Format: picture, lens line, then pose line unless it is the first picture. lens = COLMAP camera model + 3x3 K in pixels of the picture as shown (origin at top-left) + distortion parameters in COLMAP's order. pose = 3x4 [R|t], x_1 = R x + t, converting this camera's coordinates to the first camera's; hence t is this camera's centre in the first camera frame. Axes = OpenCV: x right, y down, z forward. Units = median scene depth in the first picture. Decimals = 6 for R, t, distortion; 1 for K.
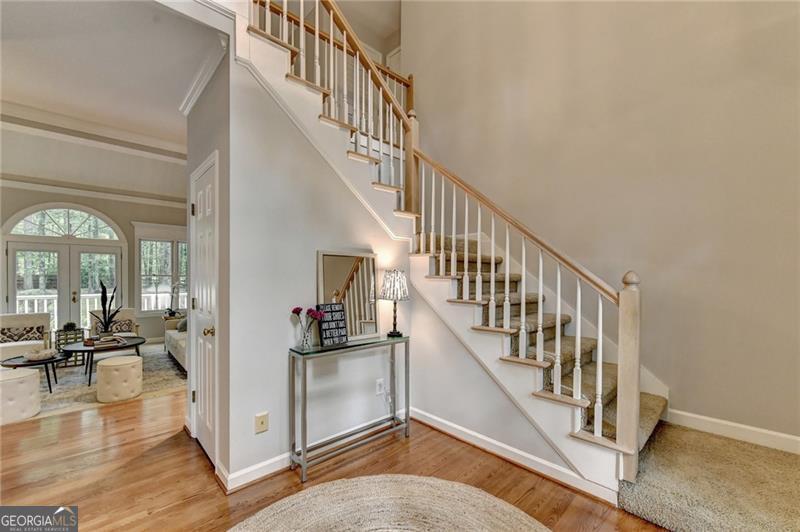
lens RADIAL K [[330.4, 0, 402.8], [0, 330.4, 282.1], [0, 0, 1]] dist [-0.000068, -0.000126]
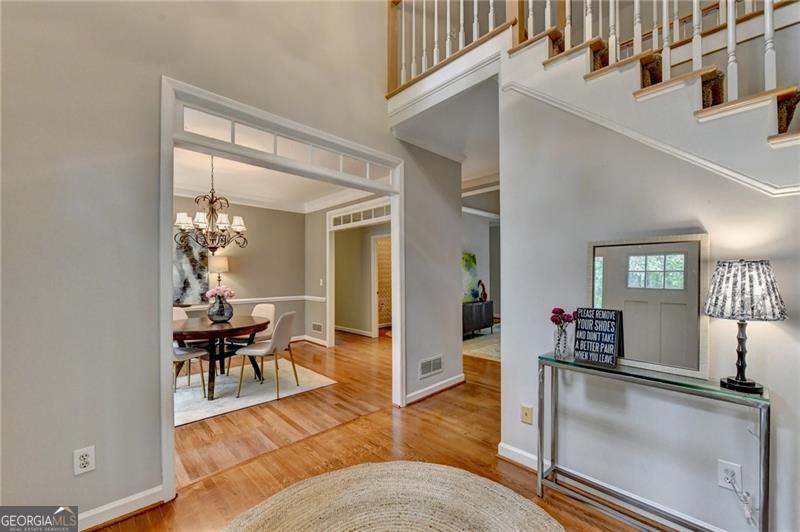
lens RADIAL K [[325.8, 0, 399.3], [0, 325.8, 277.0], [0, 0, 1]] dist [-0.001107, -0.000195]
pose [[0.008613, 0.004035, -0.999955, 0.534640], [-0.015821, 0.999867, 0.003898, -0.004507], [0.999838, 0.015786, 0.008675, 0.522339]]
